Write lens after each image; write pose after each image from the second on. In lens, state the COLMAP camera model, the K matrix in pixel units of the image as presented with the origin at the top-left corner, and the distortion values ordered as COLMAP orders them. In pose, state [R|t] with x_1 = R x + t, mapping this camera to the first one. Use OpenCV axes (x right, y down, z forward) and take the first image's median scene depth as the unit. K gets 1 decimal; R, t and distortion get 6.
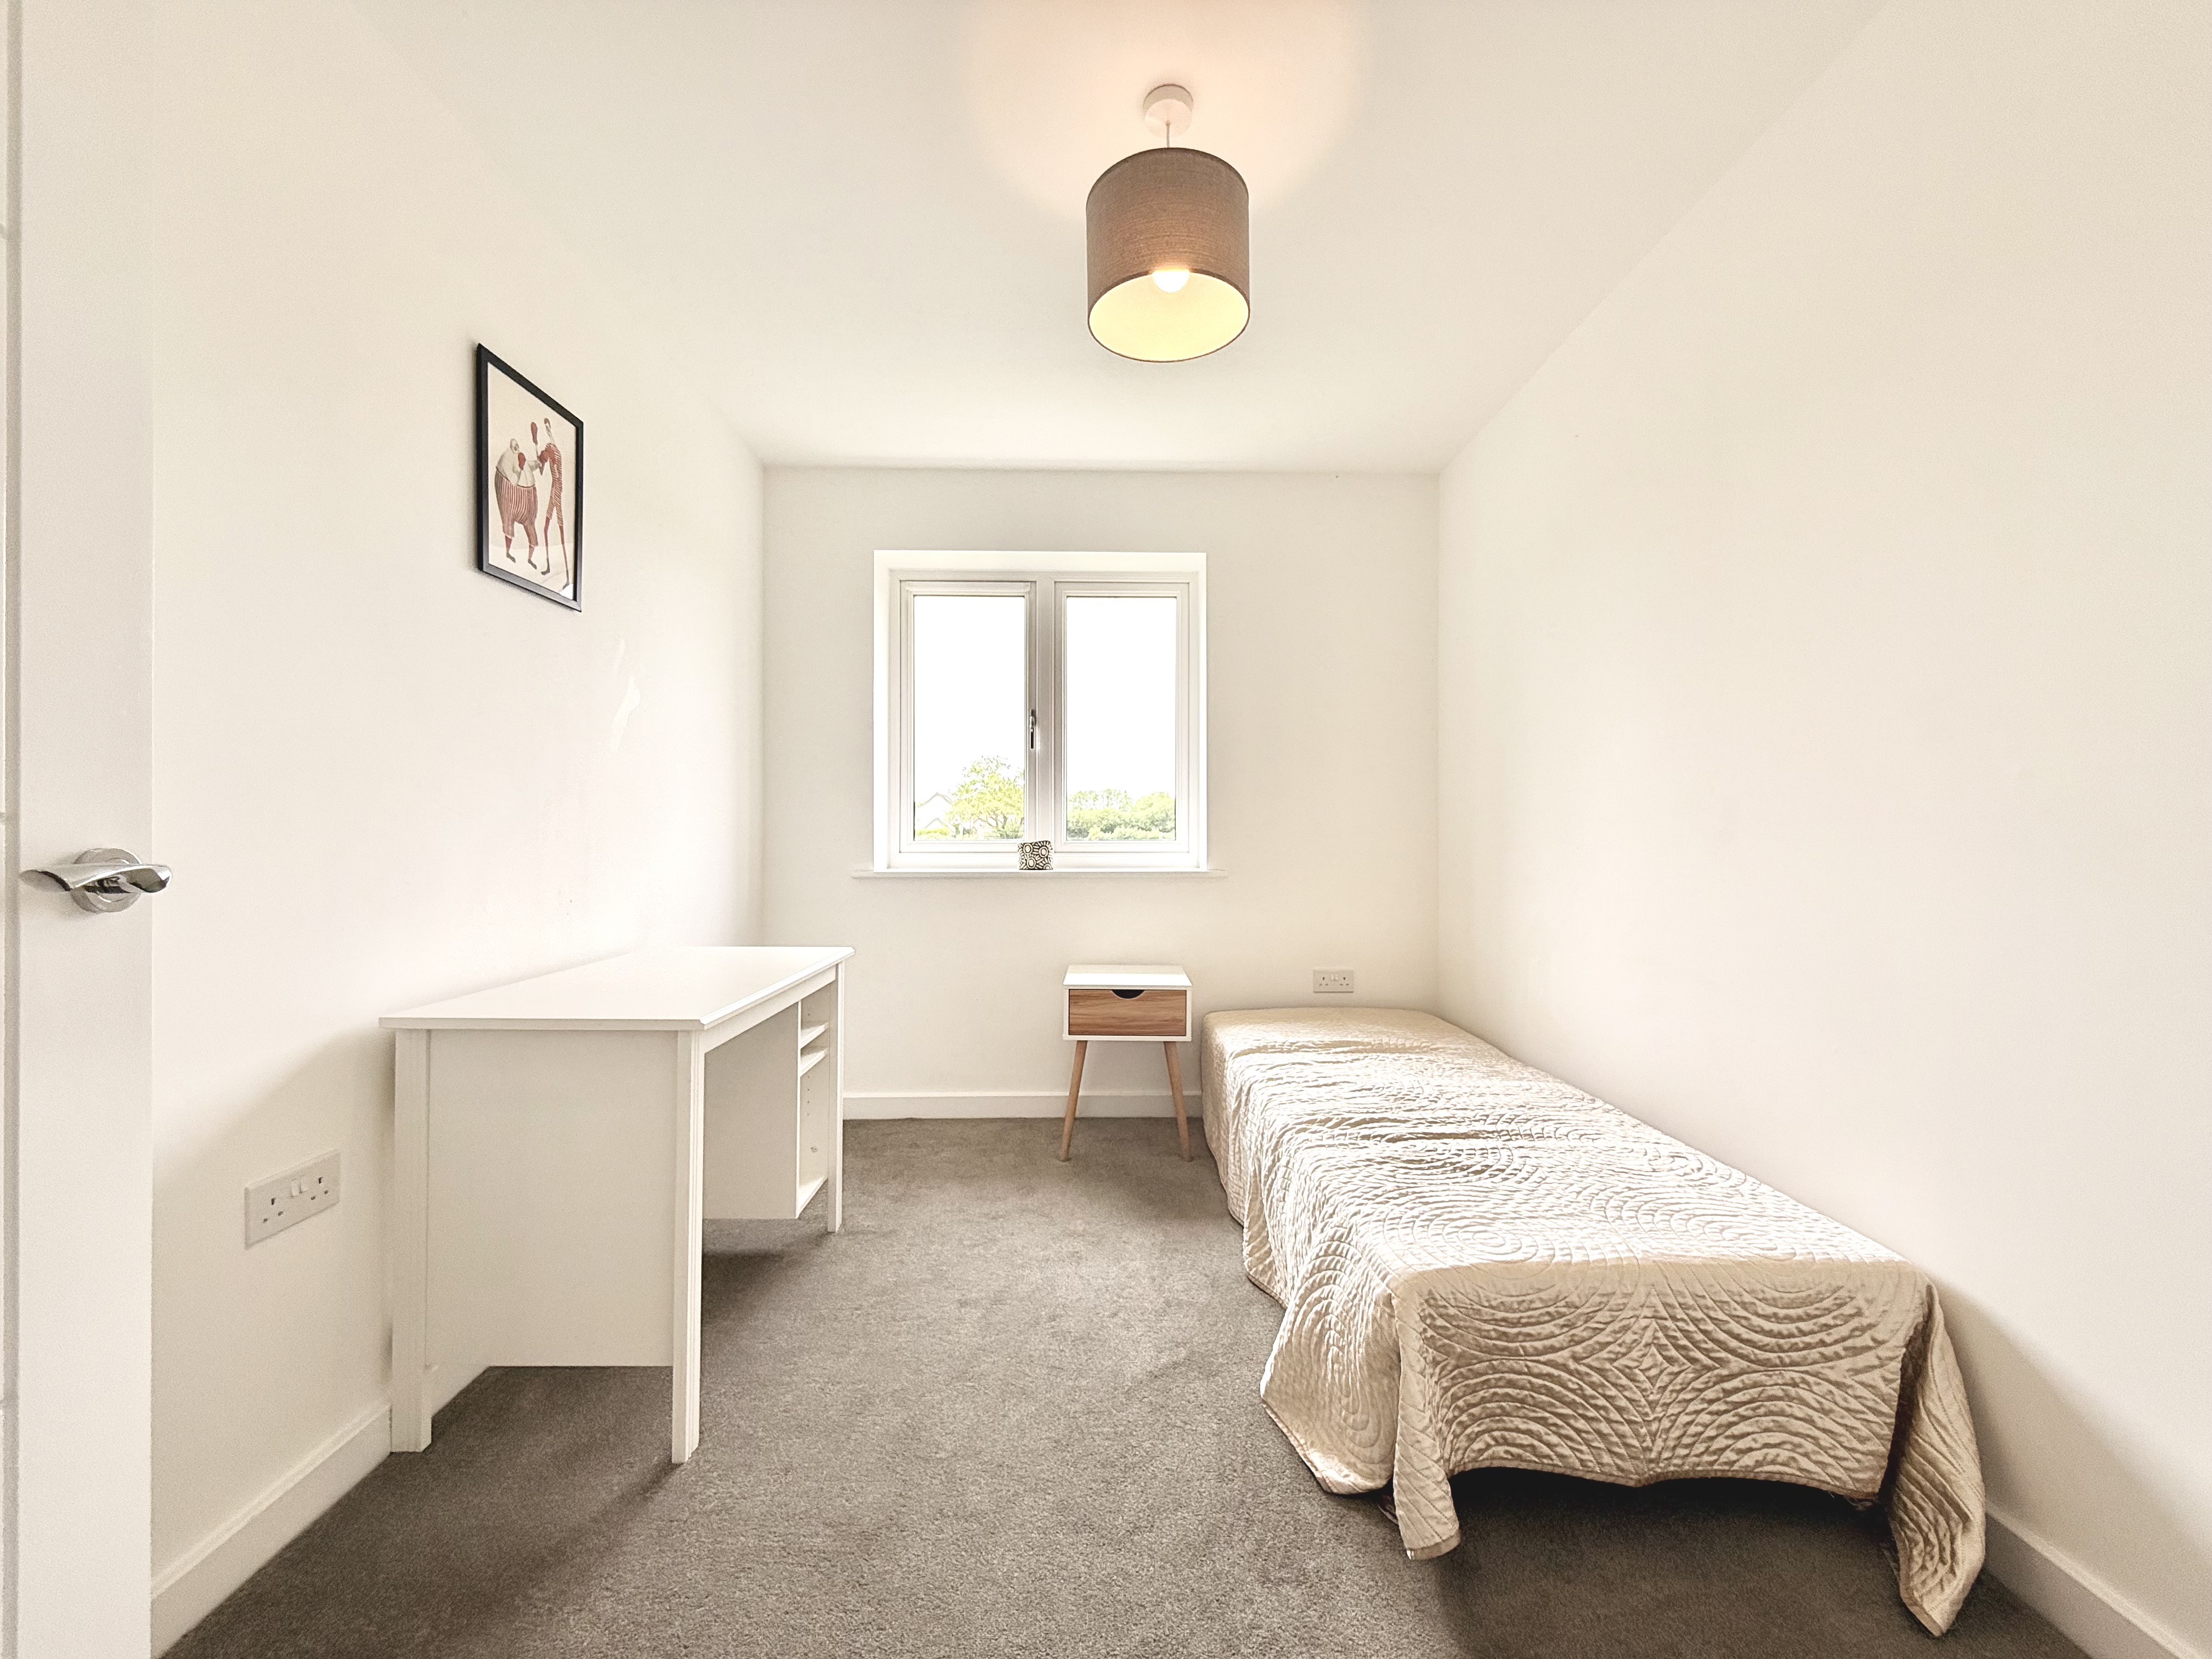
lens RADIAL K [[877.5, 0, 1106.0], [0, 877.5, 829.5], [0, 0, 1]] dist [0.000766, 0.000236]
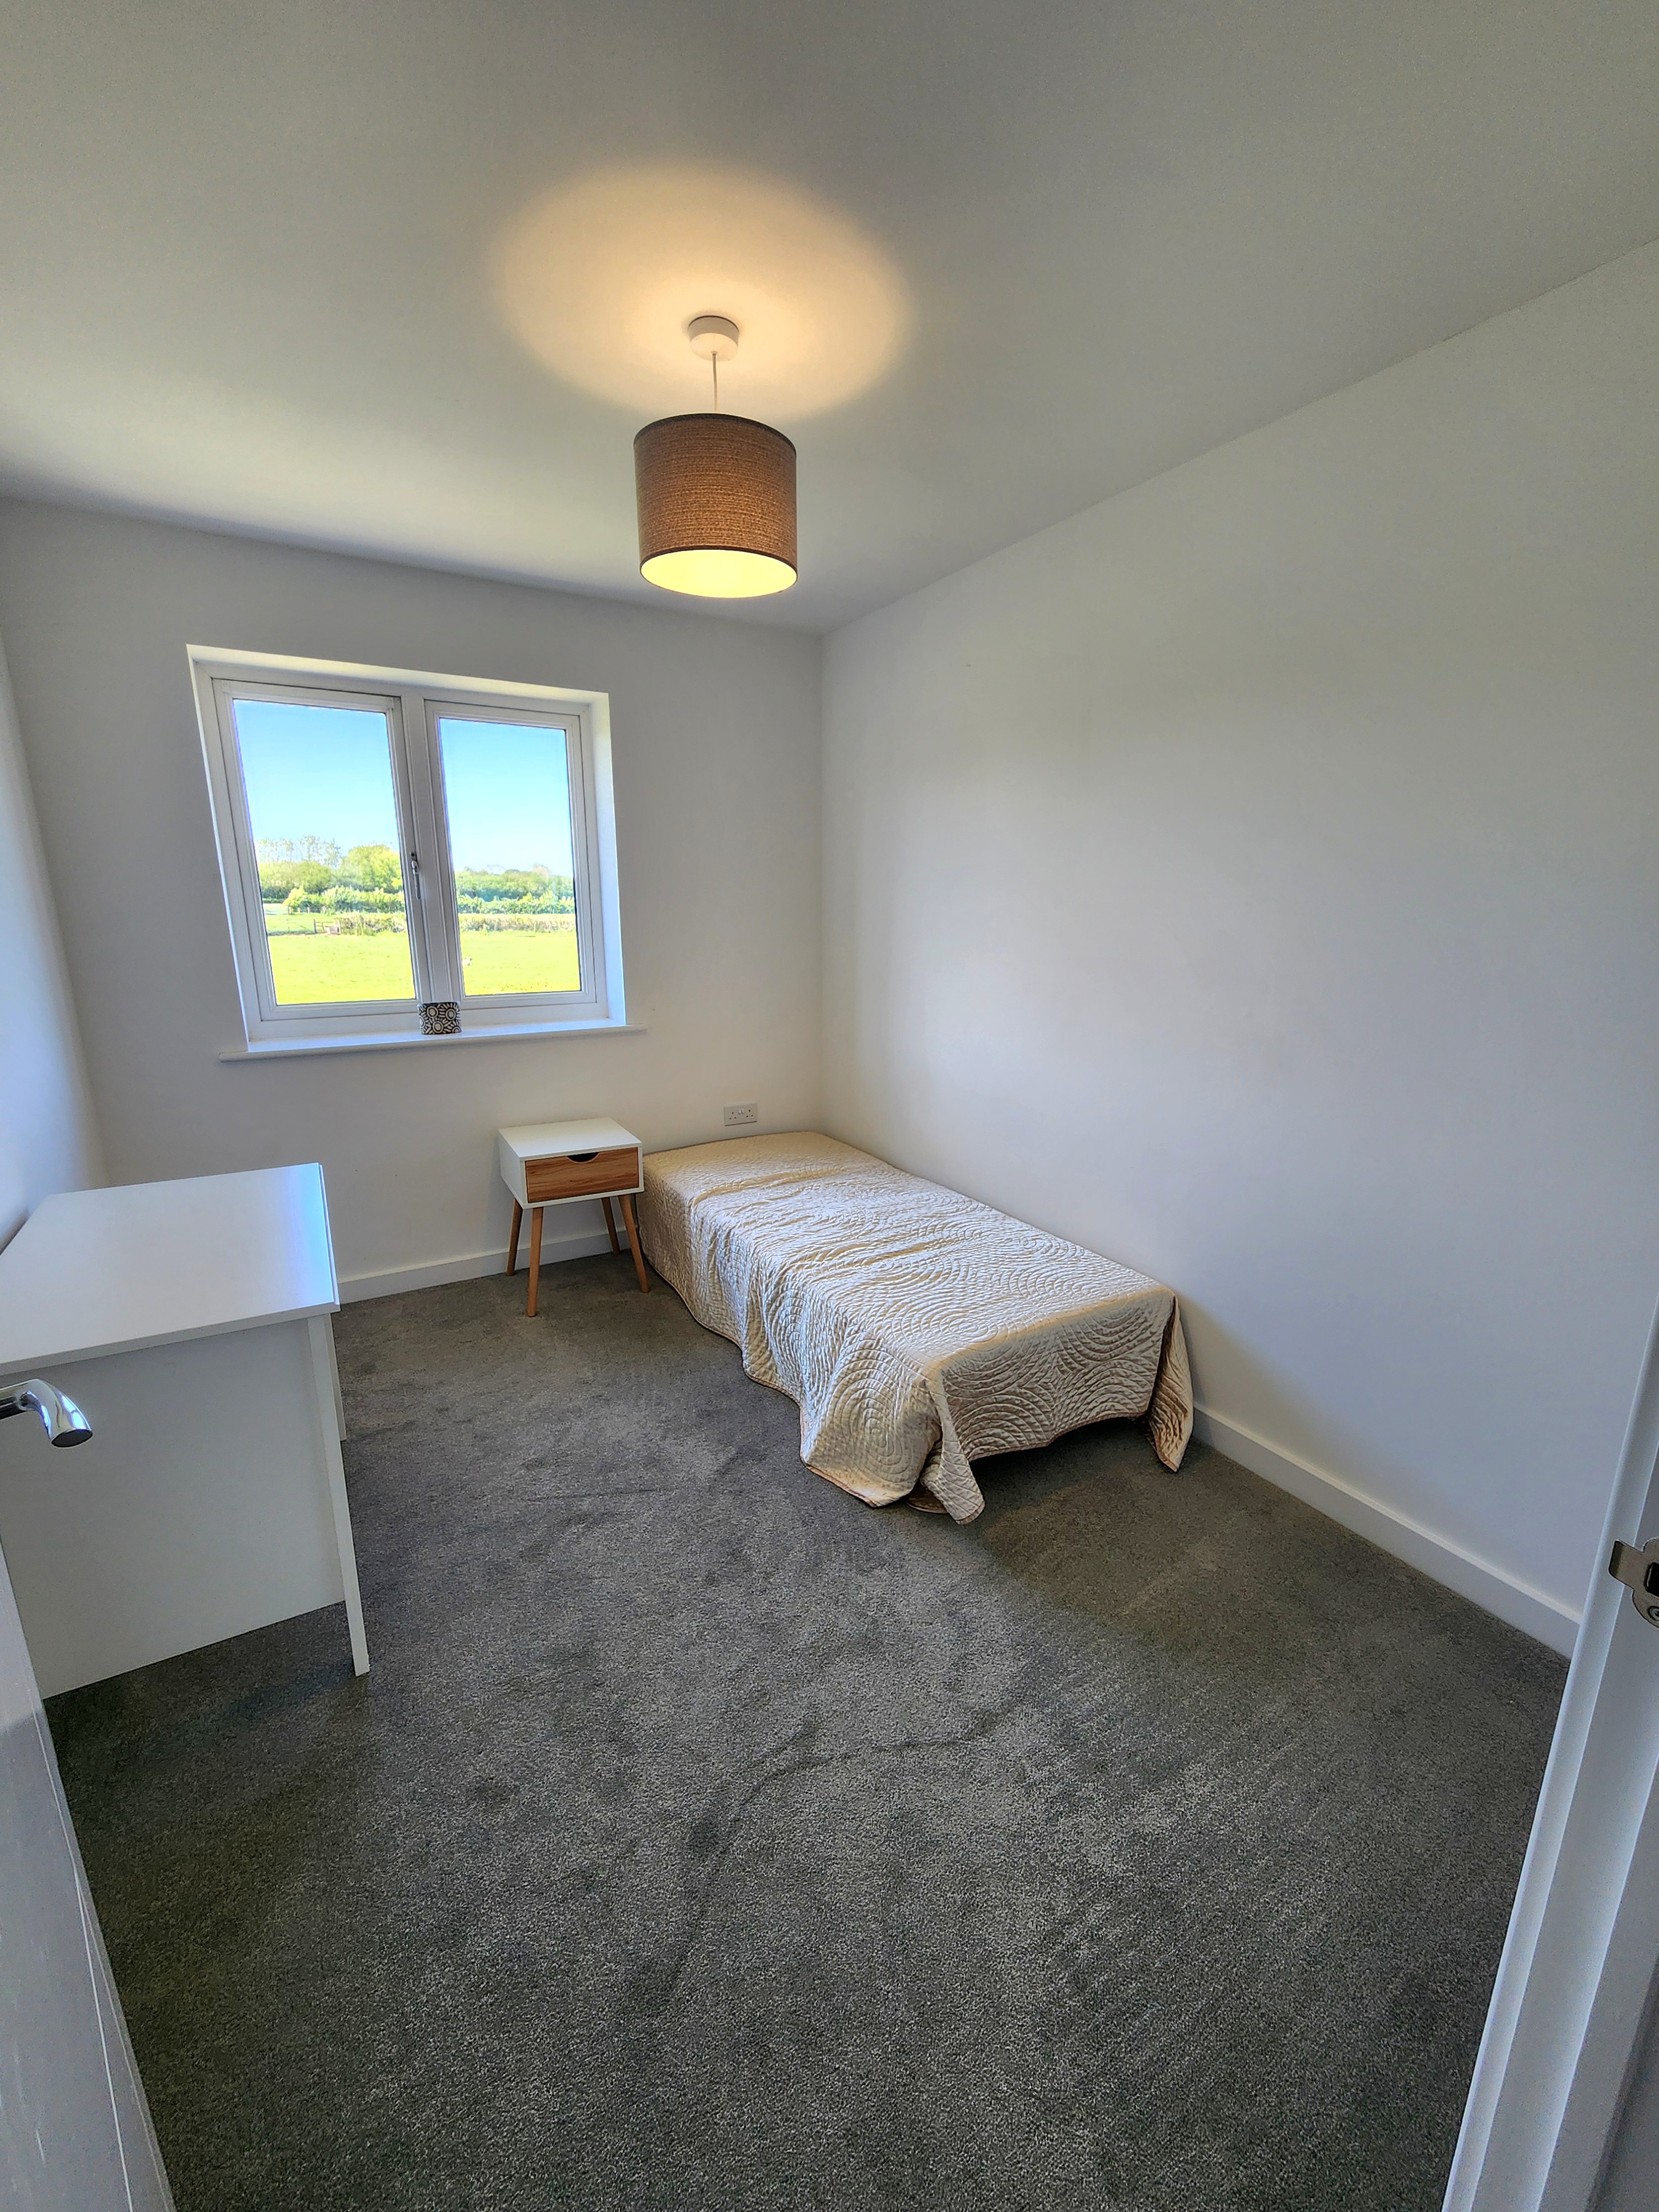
lens RADIAL K [[915.0, 0, 829.5], [0, 915.0, 1106.0], [0, 0, 1]] dist [0.002423, 0.000046]
pose [[0.869252, -0.112292, 0.481448, -0.471654], [-0.005643, 0.971545, 0.236789, -0.265858], [-0.494337, -0.208546, 0.843883, -0.125047]]
